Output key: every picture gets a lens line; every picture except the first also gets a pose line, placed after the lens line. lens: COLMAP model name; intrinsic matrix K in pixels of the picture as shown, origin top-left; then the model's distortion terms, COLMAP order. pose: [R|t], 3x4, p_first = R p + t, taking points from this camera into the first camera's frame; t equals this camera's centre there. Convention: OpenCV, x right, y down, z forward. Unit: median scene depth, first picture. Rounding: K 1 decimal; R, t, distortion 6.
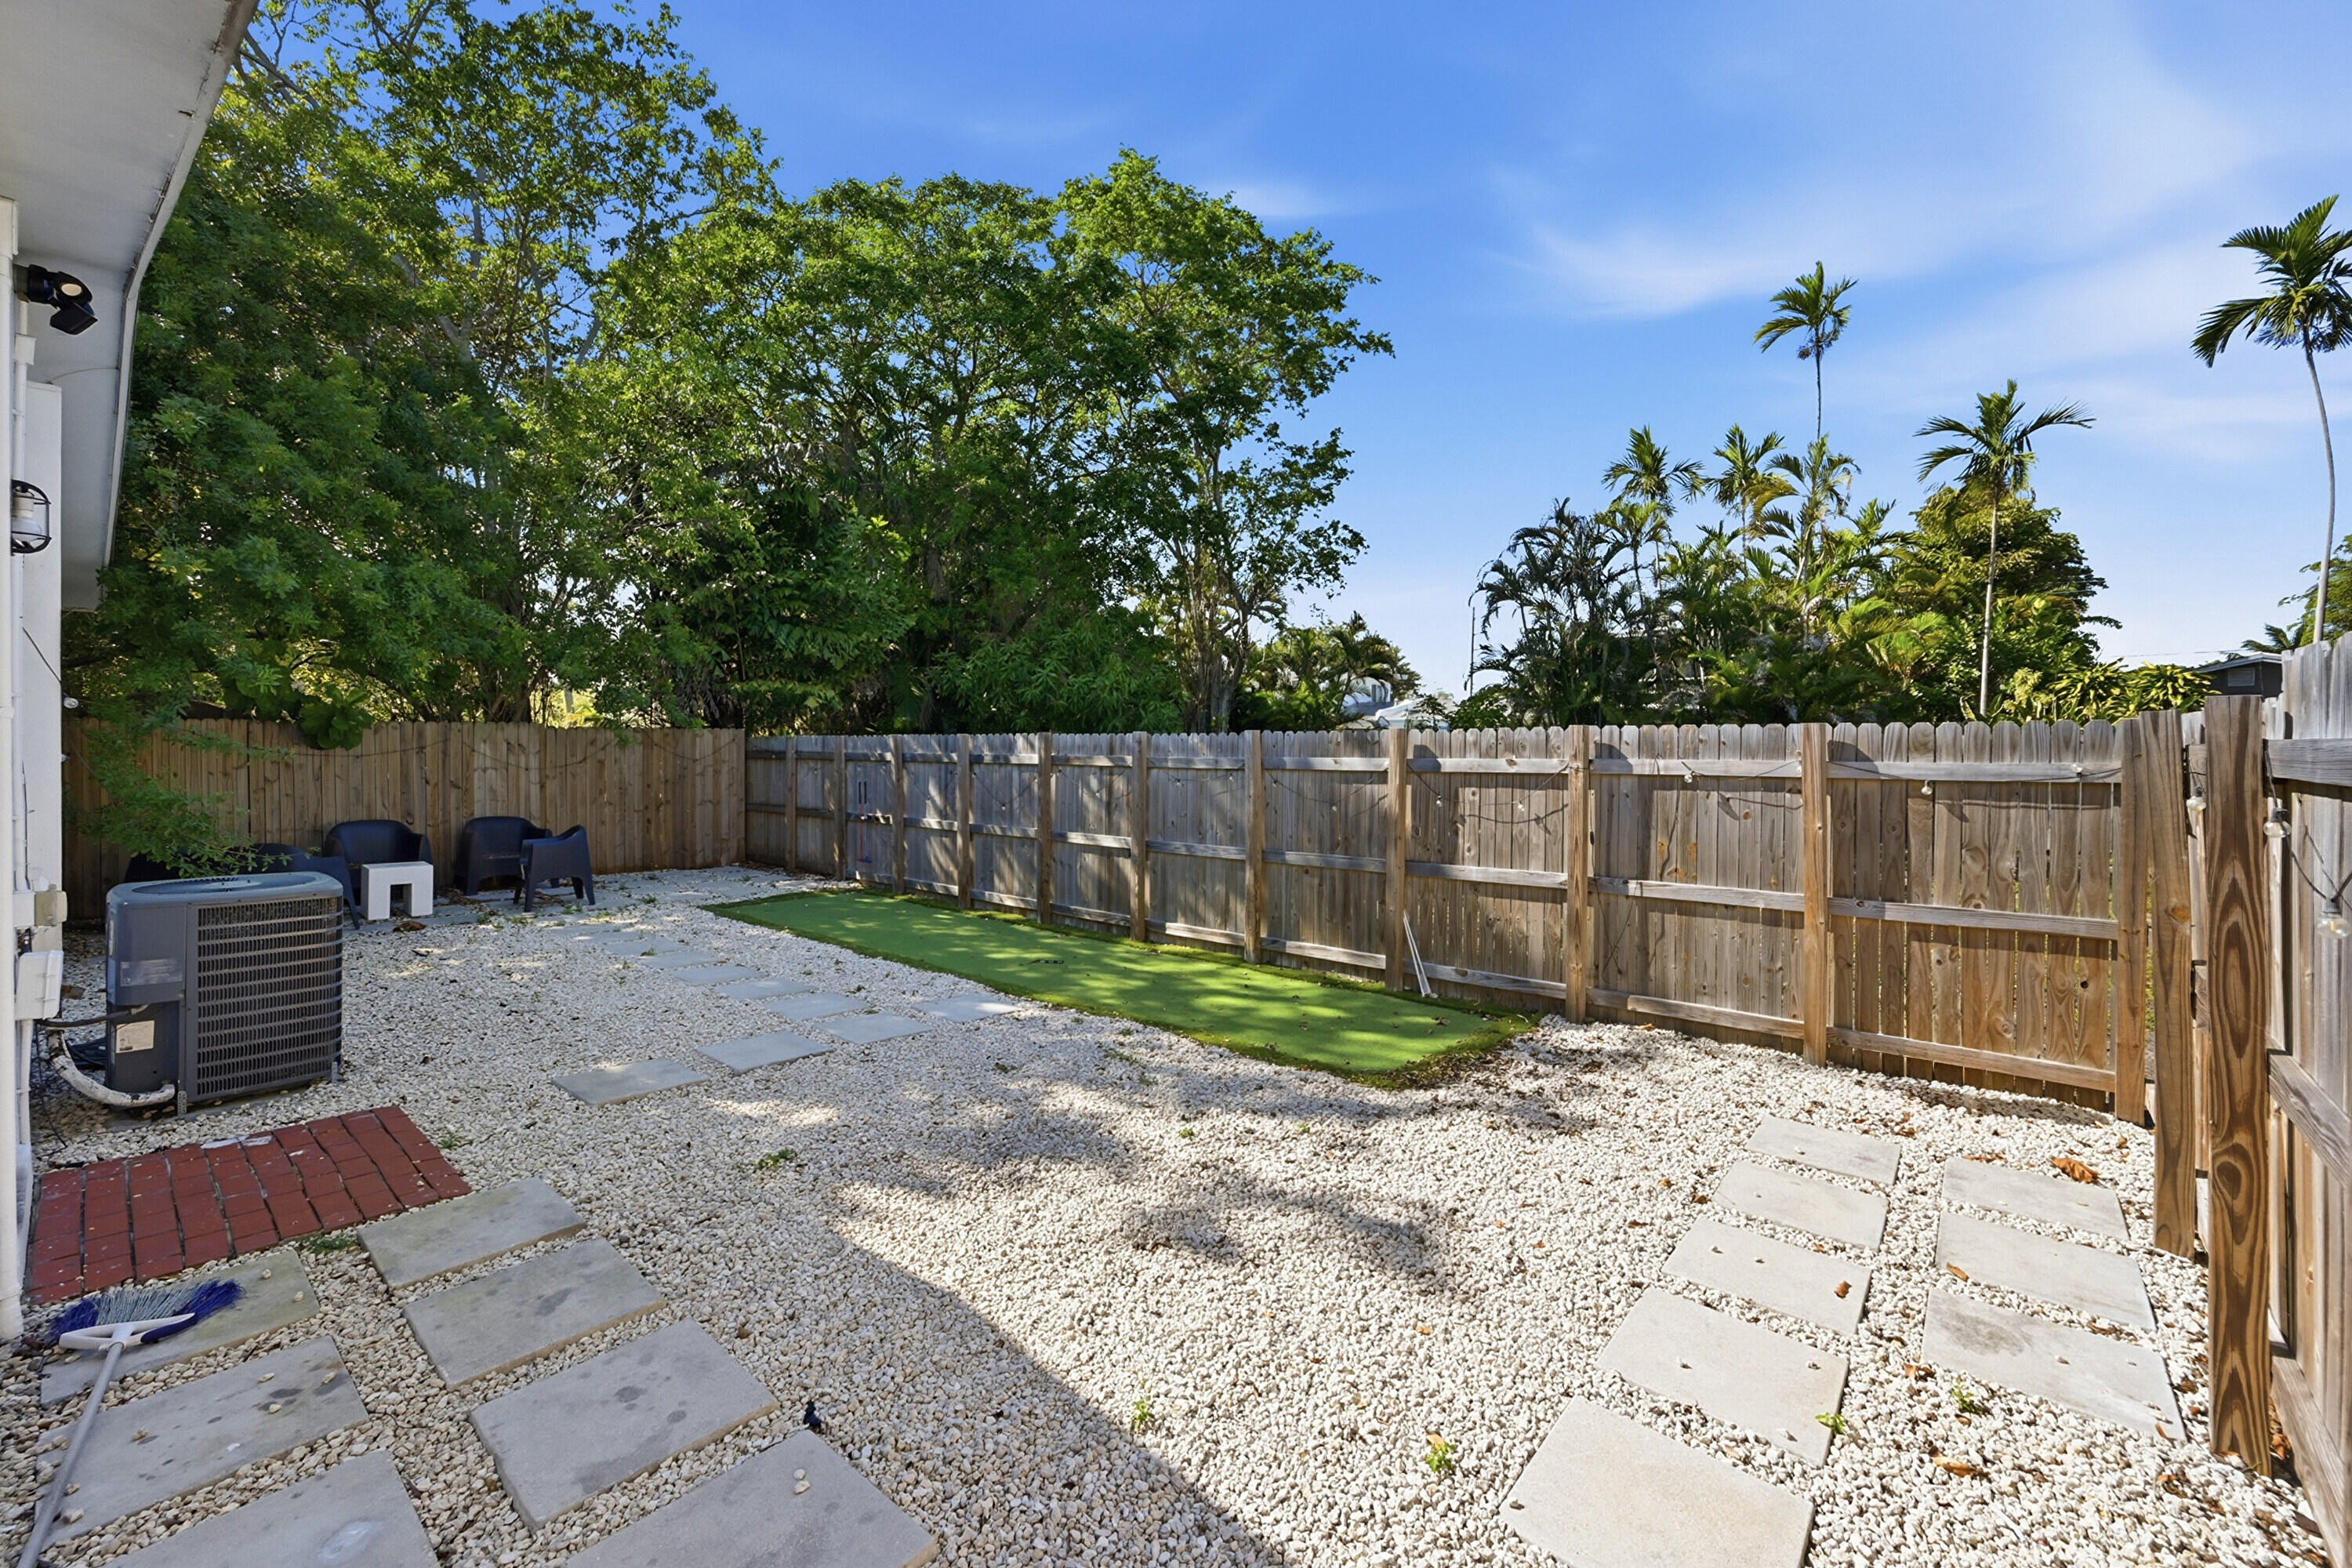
lens RADIAL K [[960.0, 0, 1188.9], [0, 960.0, 784.5], [0, 0, 1]] dist [-0.004673, -0.000957]
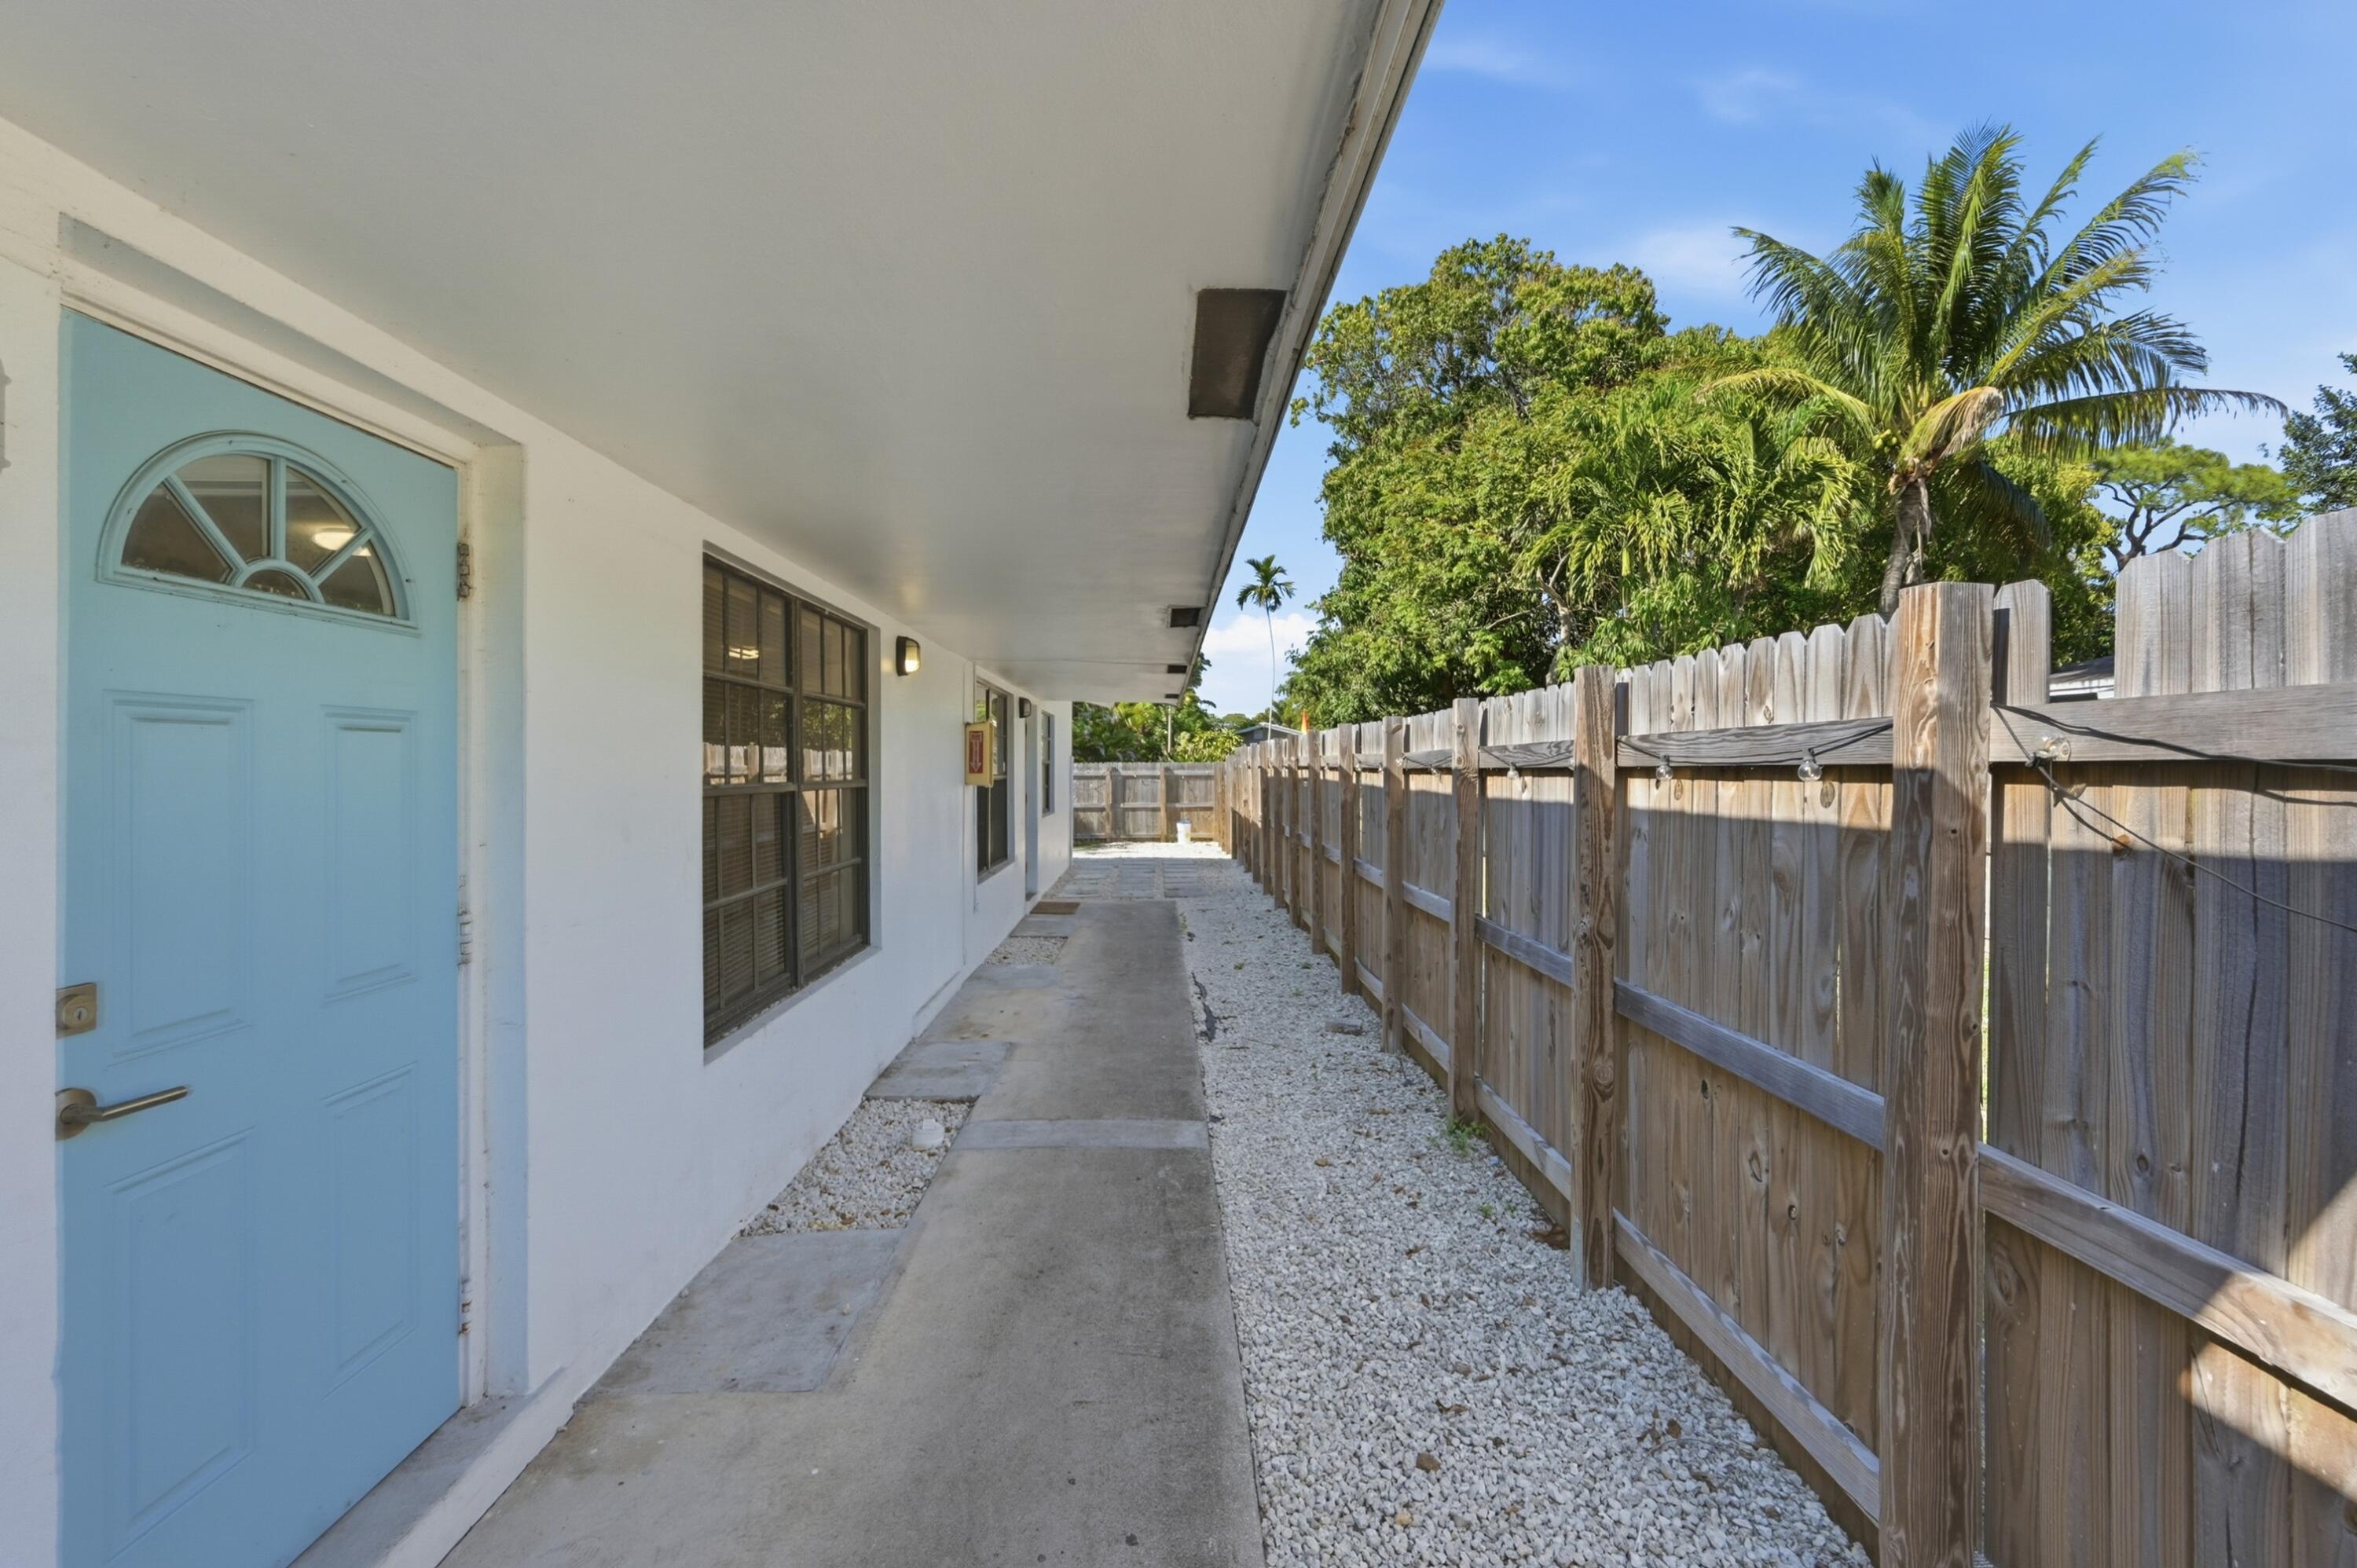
lens RADIAL K [[954.3, 0, 1189.3], [0, 954.3, 775.2], [0, 0, 1]] dist [0.001316, 0.000269]
pose [[0.740538, -0.001555, 0.672012, -0.448312], [0.024157, 0.999413, -0.024308, 0.021095], [-0.671580, 0.034235, 0.740141, -0.472846]]
